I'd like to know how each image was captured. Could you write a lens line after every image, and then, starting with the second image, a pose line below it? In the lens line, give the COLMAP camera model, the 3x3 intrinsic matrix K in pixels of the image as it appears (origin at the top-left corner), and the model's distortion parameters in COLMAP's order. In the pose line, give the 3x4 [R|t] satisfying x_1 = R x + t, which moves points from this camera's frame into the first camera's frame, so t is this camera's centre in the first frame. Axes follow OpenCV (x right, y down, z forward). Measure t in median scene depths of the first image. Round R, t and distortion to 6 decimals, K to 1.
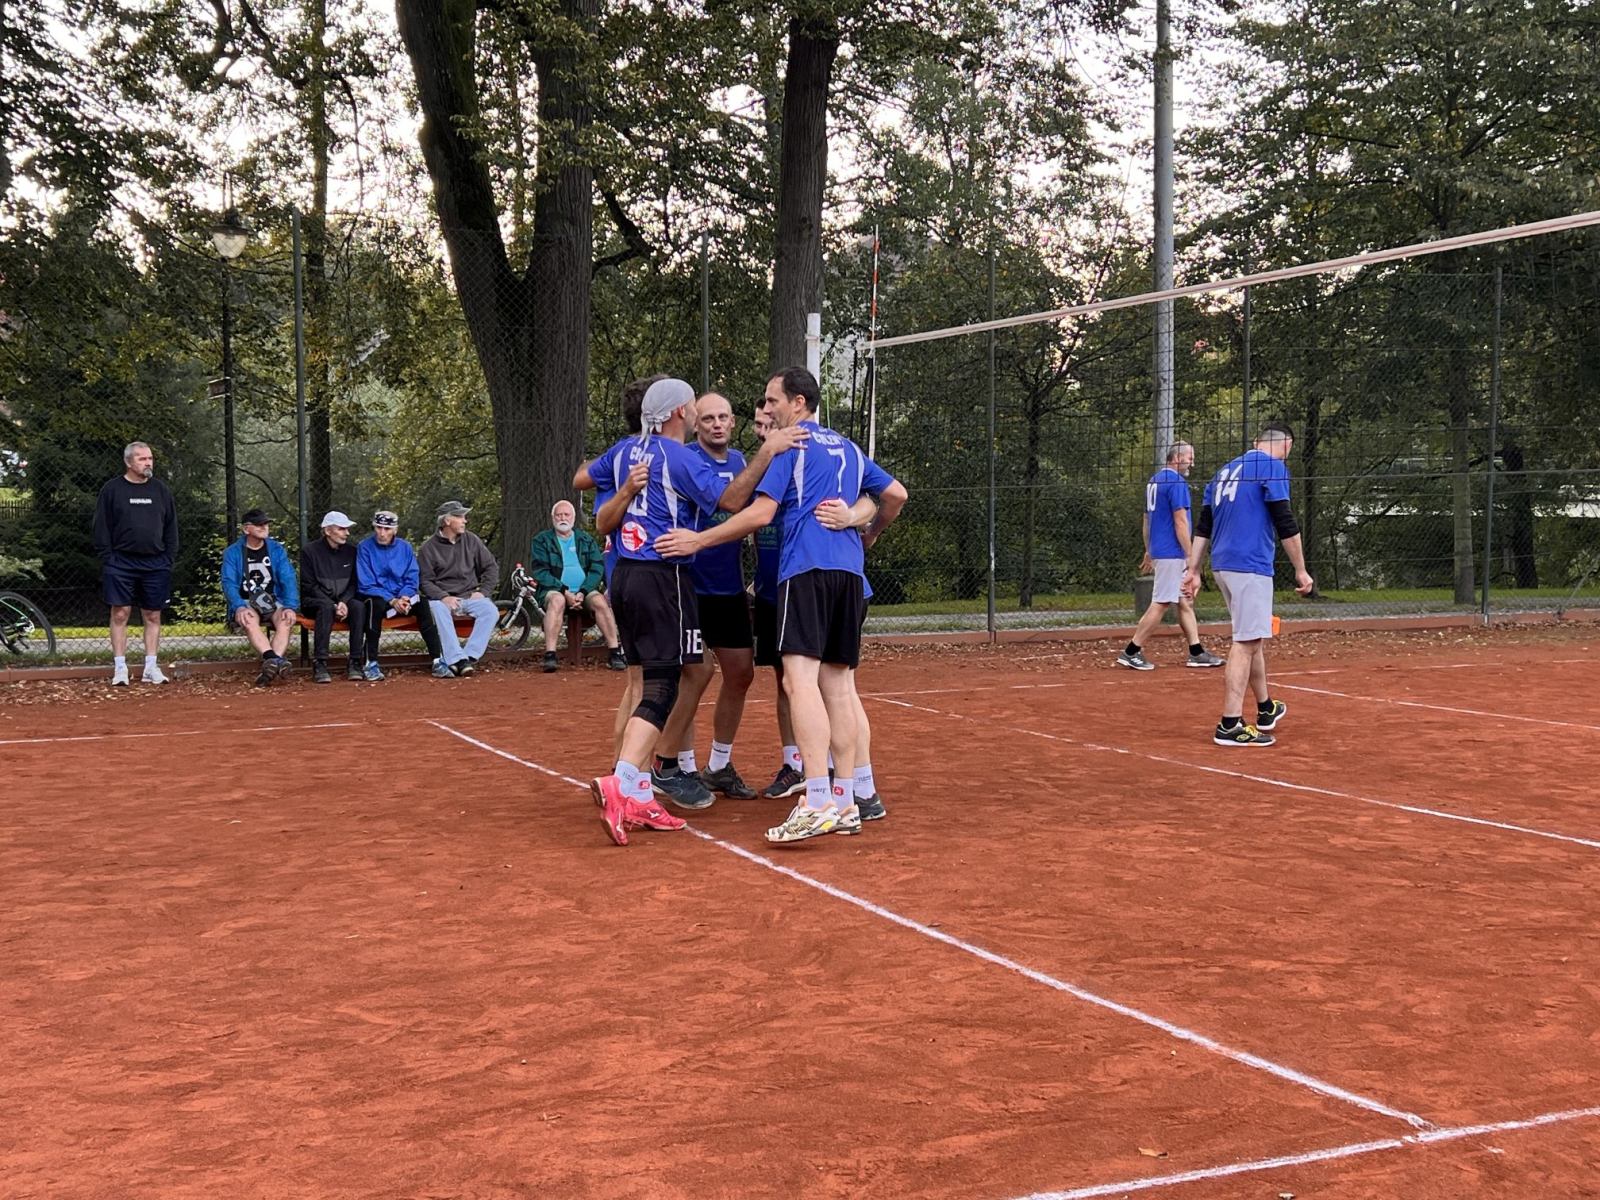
lens RADIAL K [[1968.4, 0, 786.4], [0, 1968.4, 596.4], [0, 0, 1]] dist [0.062339, -0.107989]
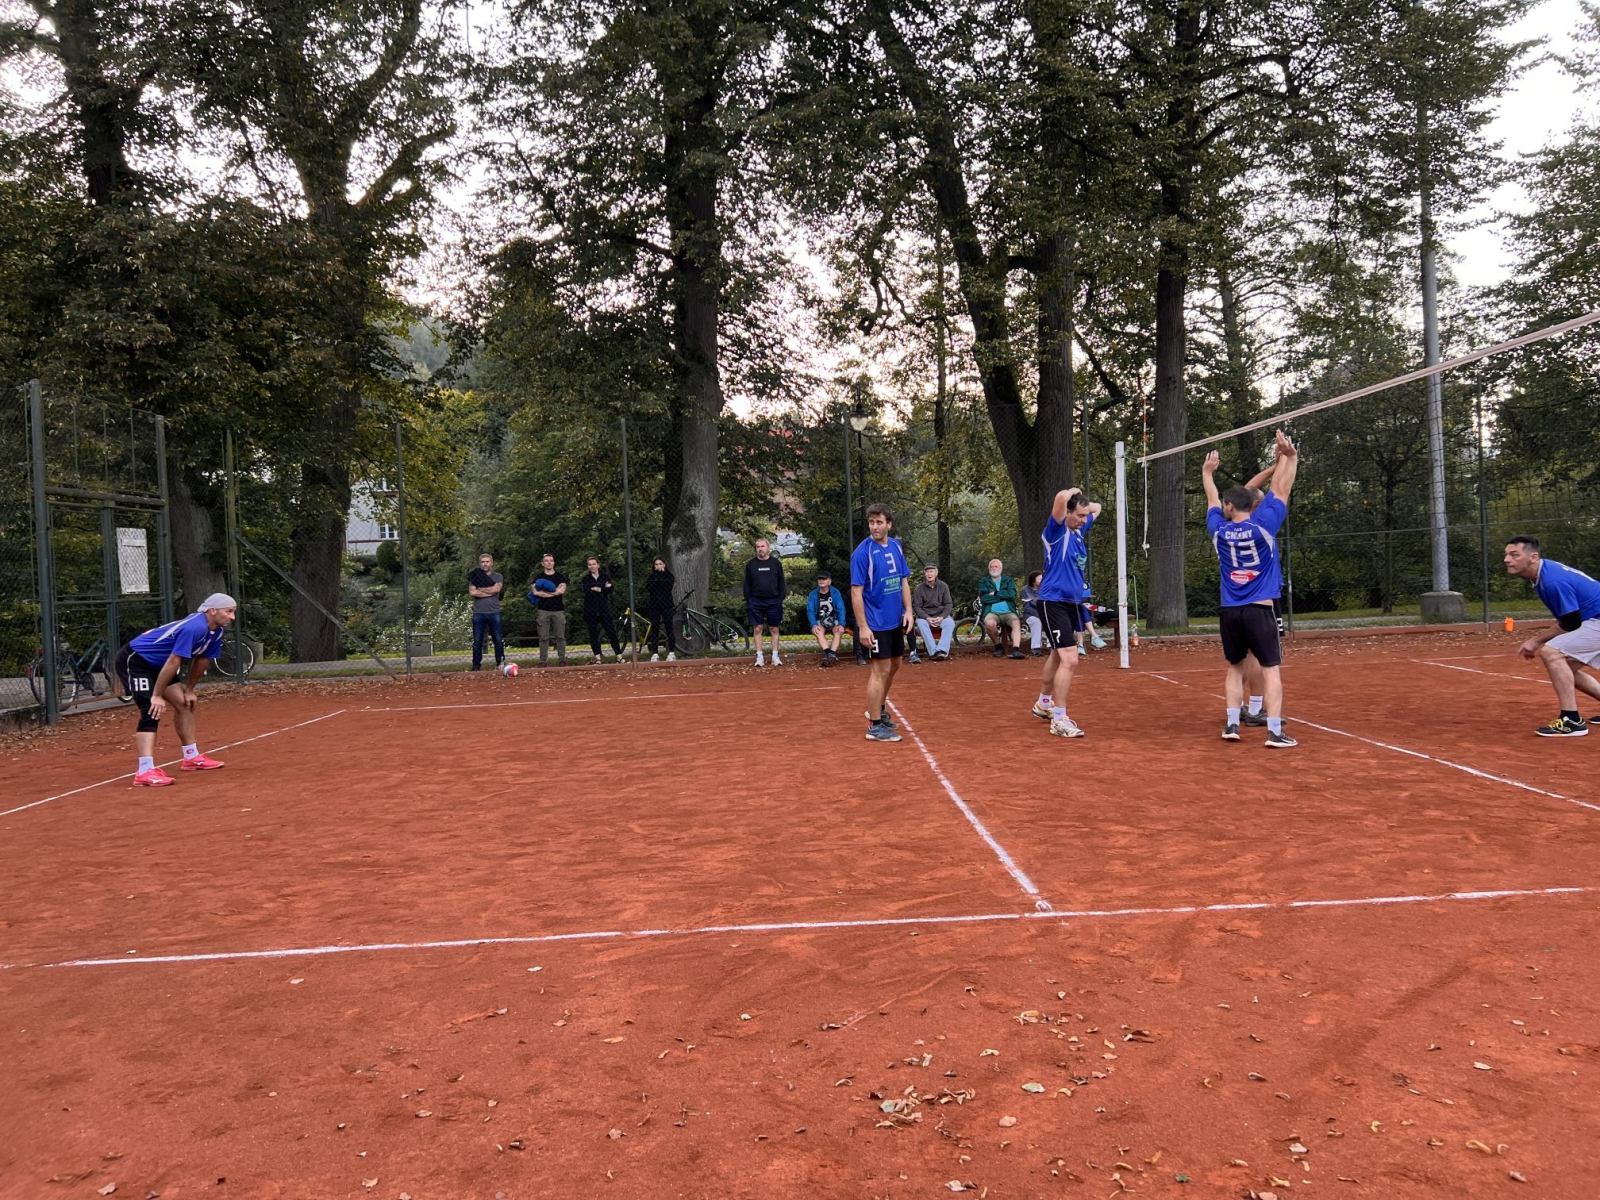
lens RADIAL K [[1189.6, 0, 808.5], [0, 1189.6, 586.5], [0, 0, 1]] dist [0.056284, -0.061260]
pose [[0.921348, -0.029905, -0.387587, 0.147453], [0.021470, 0.999429, -0.026075, -0.001257], [0.388146, 0.015702, 0.921464, -0.026162]]
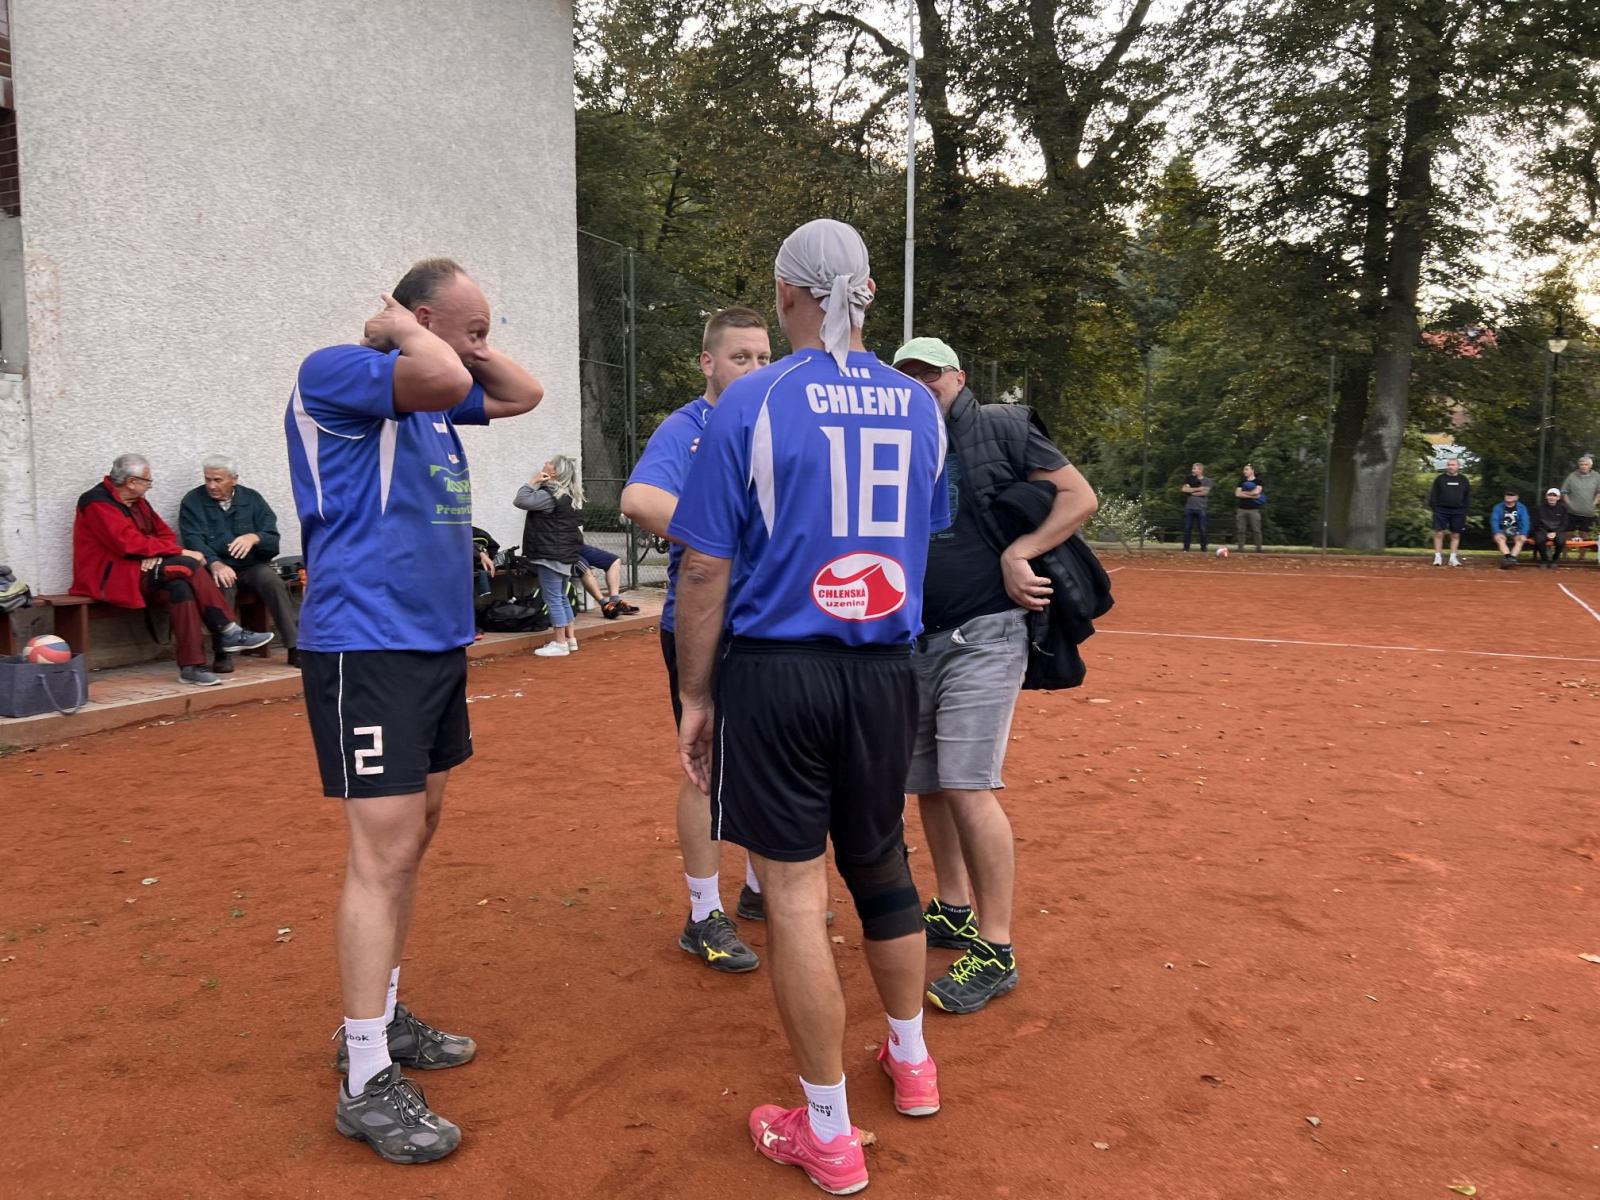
lens RADIAL K [[1192.4, 0, 803.5], [0, 1192.4, 593.0], [0, 0, 1]] dist [0.055295, -0.053275]
pose [[0.626594, 0.078372, -0.775395, 0.276870], [-0.043365, 0.996896, 0.065716, 0.016625], [0.778138, -0.007552, 0.628048, -0.422449]]
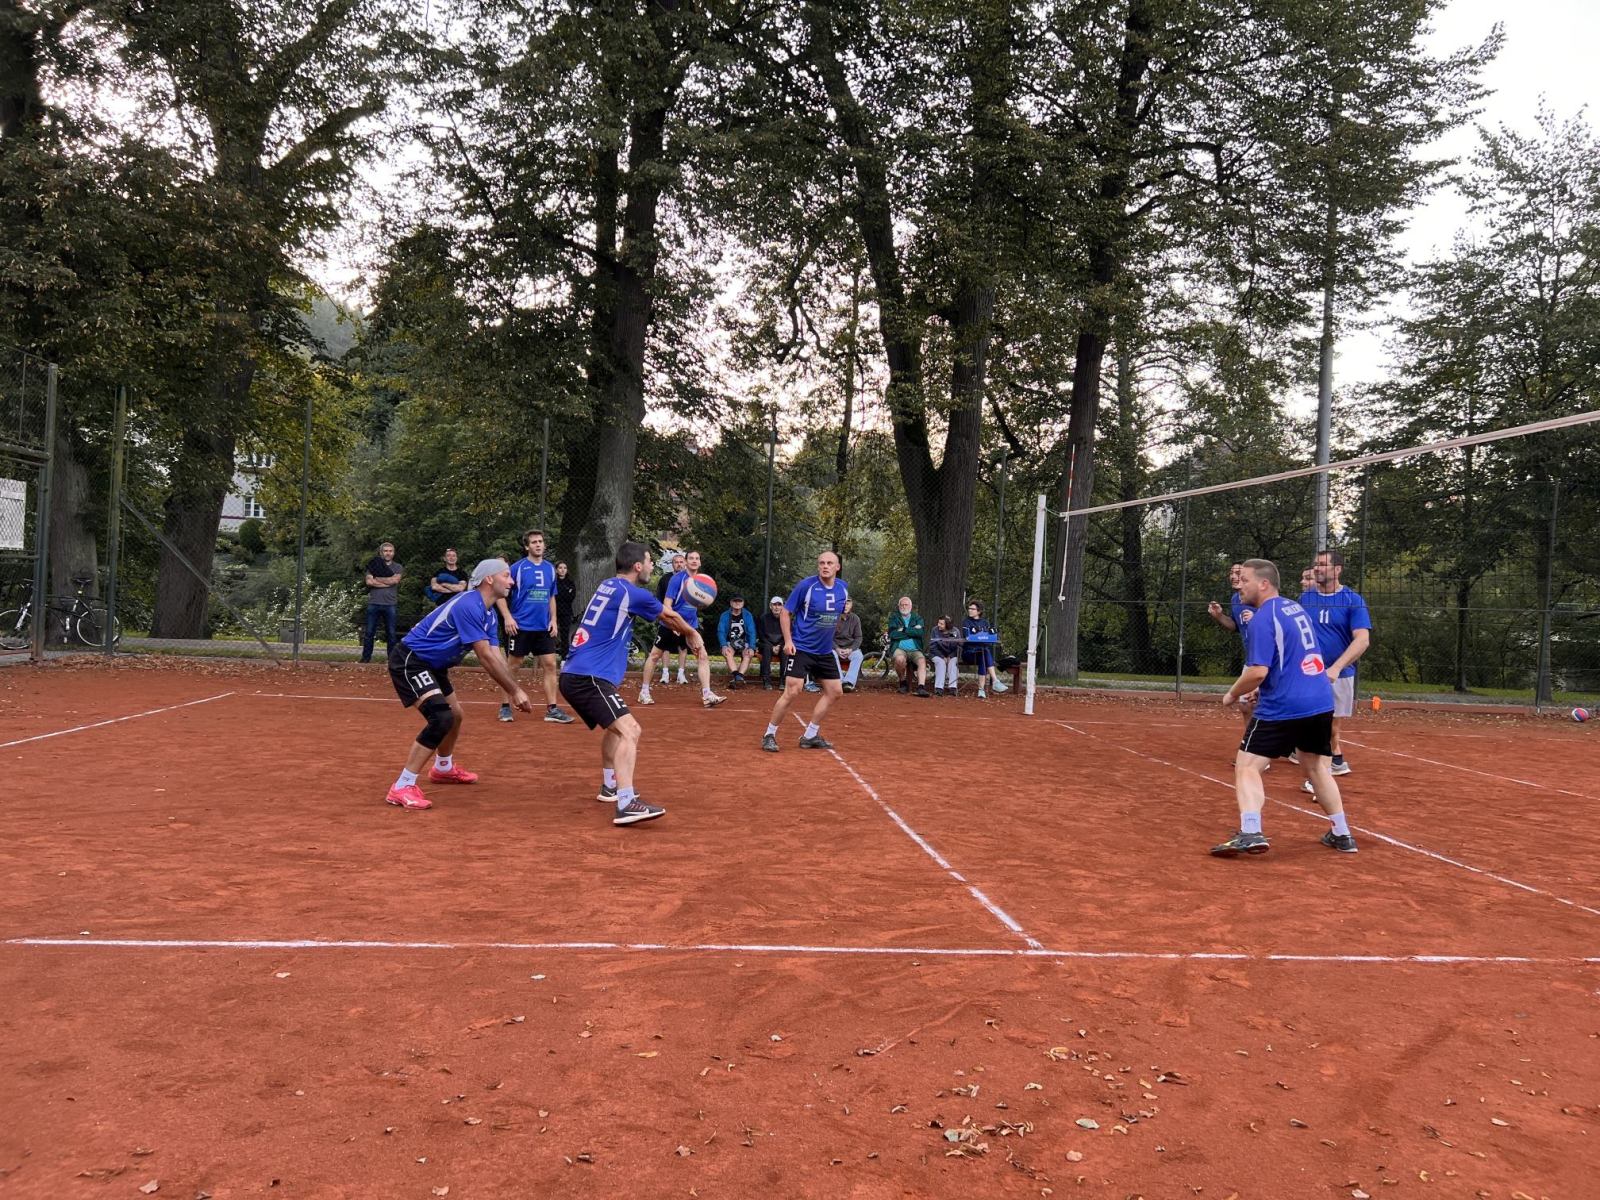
lens RADIAL K [[1189.6, 0, 808.5], [0, 1189.6, 586.5], [0, 0, 1]] dist [0.056284, -0.061260]
pose [[0.956380, 0.049444, -0.287912, 0.112182], [-0.066486, 0.996548, -0.049711, 0.000459], [0.284461, 0.066685, 0.956366, -0.039245]]
